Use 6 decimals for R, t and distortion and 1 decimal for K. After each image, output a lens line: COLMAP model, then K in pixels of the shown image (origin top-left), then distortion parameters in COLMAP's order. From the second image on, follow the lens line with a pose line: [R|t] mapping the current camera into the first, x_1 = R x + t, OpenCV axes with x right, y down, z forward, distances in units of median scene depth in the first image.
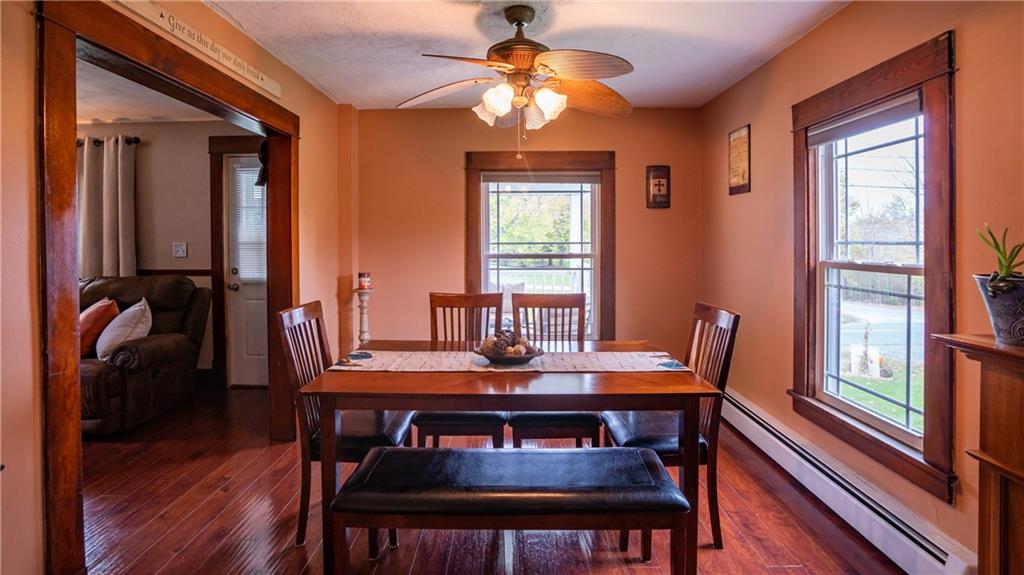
lens RADIAL K [[464.8, 0, 516.1], [0, 464.8, 245.0], [0, 0, 1]] dist [-0.060235, -0.000062]
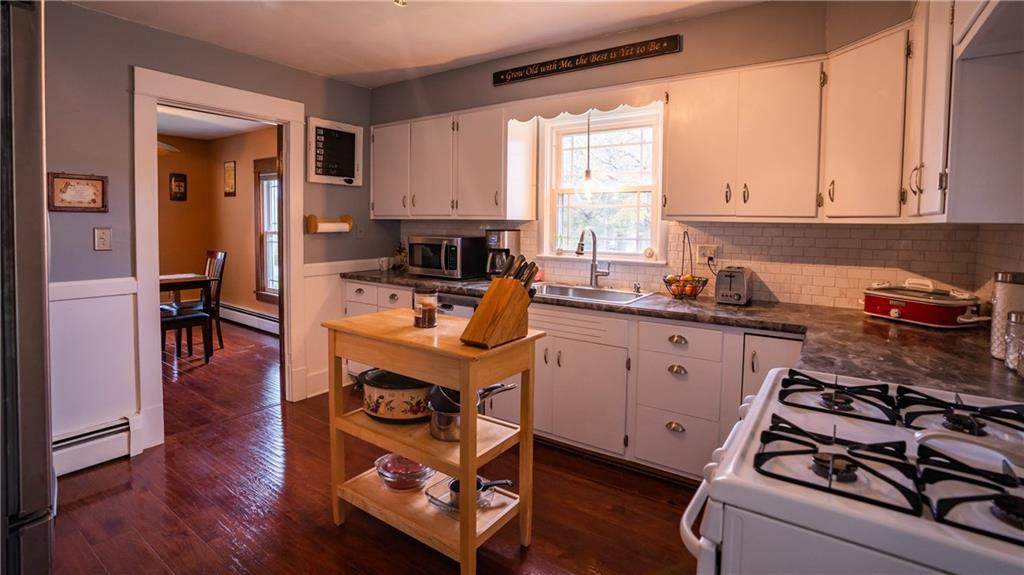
lens RADIAL K [[478.9, 0, 509.5], [0, 478.9, 246.5], [0, 0, 1]] dist [-0.042174, -0.000007]
pose [[0.575197, -0.032868, 0.817354, -0.505584], [-0.007149, 0.998952, 0.045201, -0.004662], [-0.817984, -0.031843, 0.574359, -1.212868]]
